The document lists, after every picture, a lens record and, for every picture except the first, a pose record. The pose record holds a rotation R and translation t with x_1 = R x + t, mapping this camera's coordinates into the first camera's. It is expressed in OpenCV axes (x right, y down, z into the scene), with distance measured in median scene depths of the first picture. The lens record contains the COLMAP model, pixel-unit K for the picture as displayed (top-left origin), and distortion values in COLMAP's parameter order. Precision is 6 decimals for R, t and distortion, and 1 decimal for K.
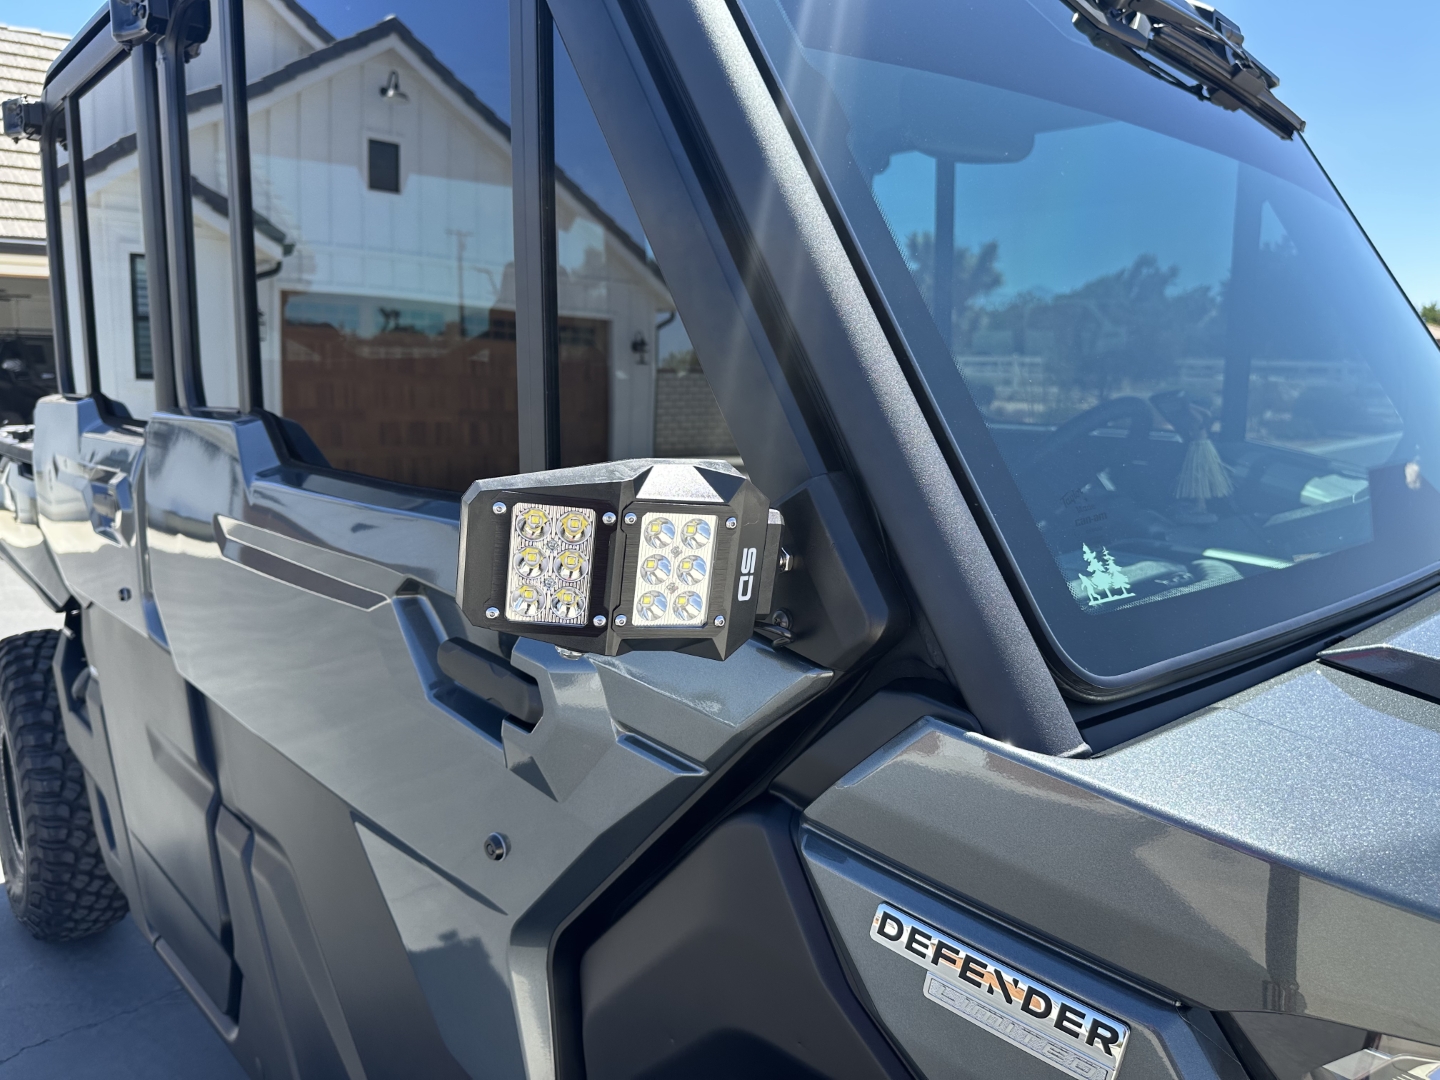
lens RADIAL K [[1015.0, 0, 715.0], [0, 1015.0, 533.2], [0, 0, 1]] dist [0.046804, -0.062110]
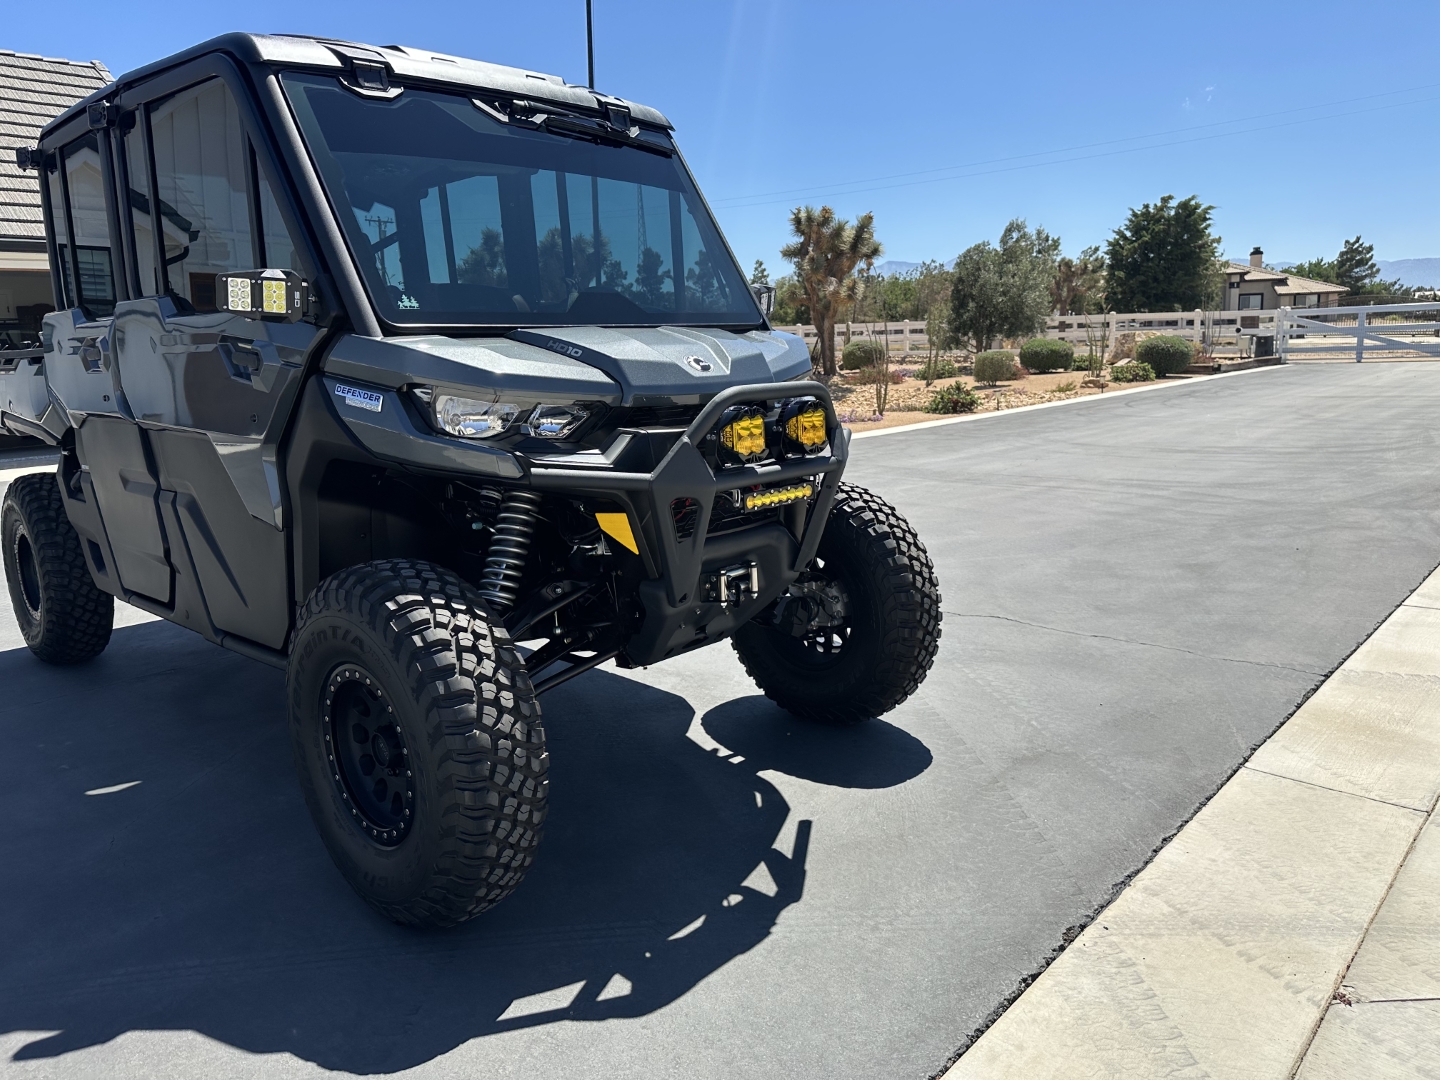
lens RADIAL K [[1007.0, 0, 715.1], [0, 1007.0, 538.4], [0, 0, 1]] dist [0.079178, -0.106845]
pose [[0.997309, -0.046312, 0.056837, 0.358896], [0.044898, 0.998656, 0.025905, 0.243833], [-0.057960, -0.023283, 0.998047, -0.788989]]
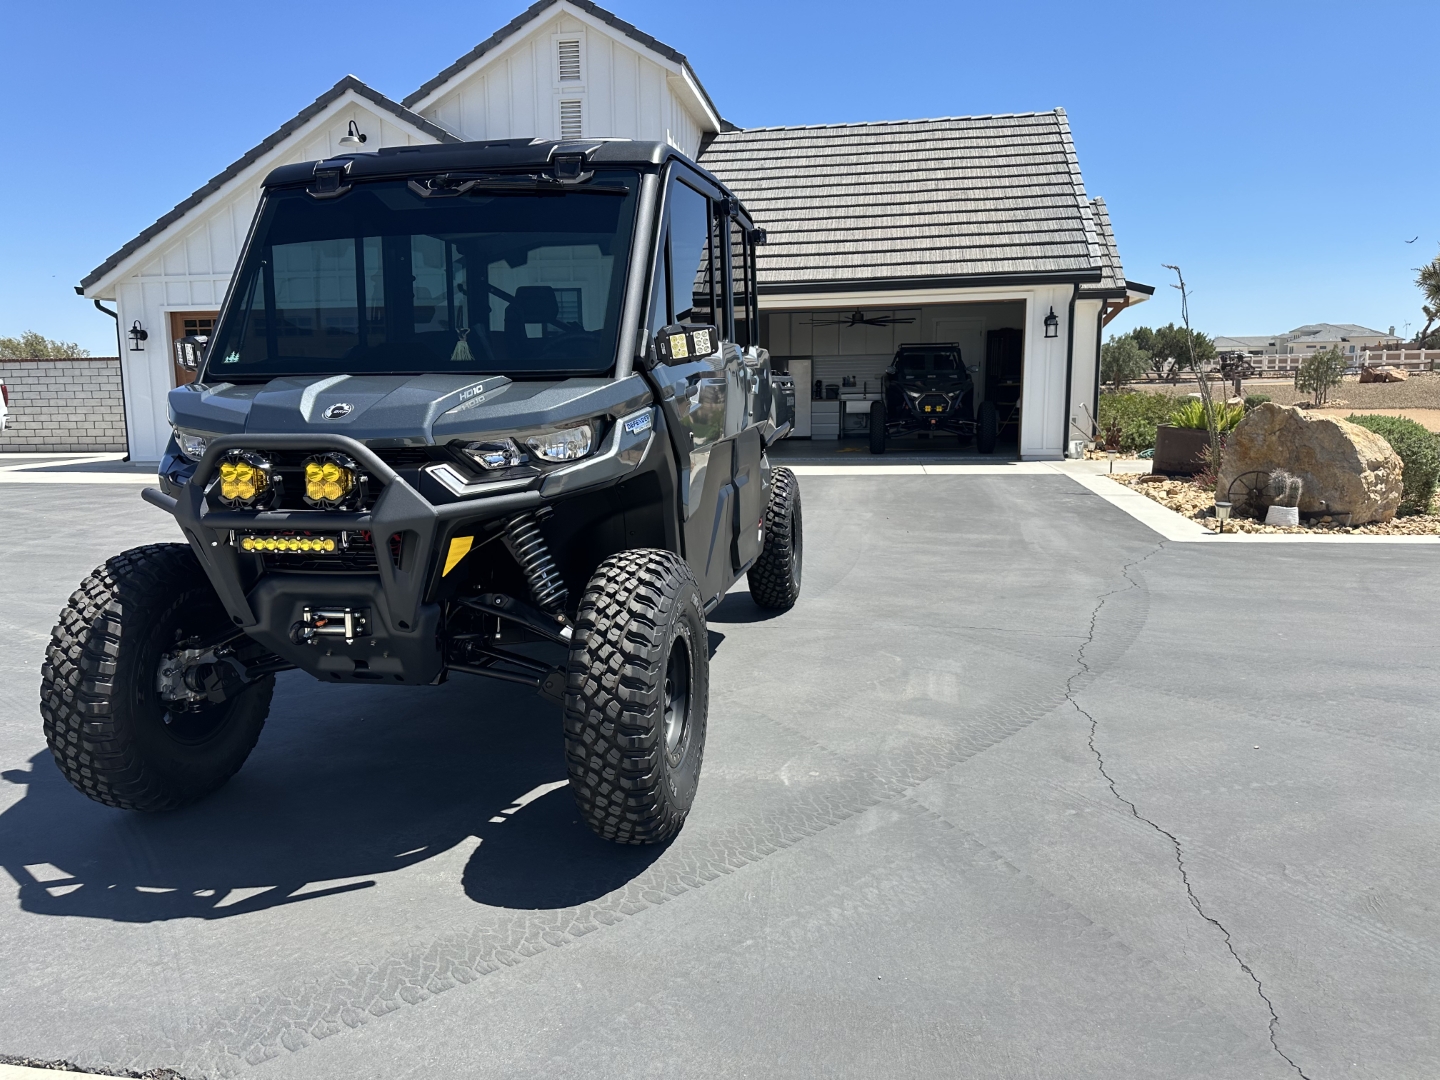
lens RADIAL K [[1015.0, 0, 715.0], [0, 1015.0, 533.2], [0, 0, 1]] dist [0.046804, -0.062110]
pose [[0.593706, 0.101415, -0.798265, 1.662295], [-0.111537, 0.992822, 0.043178, 0.118148], [0.796914, 0.063401, 0.600756, -0.017164]]
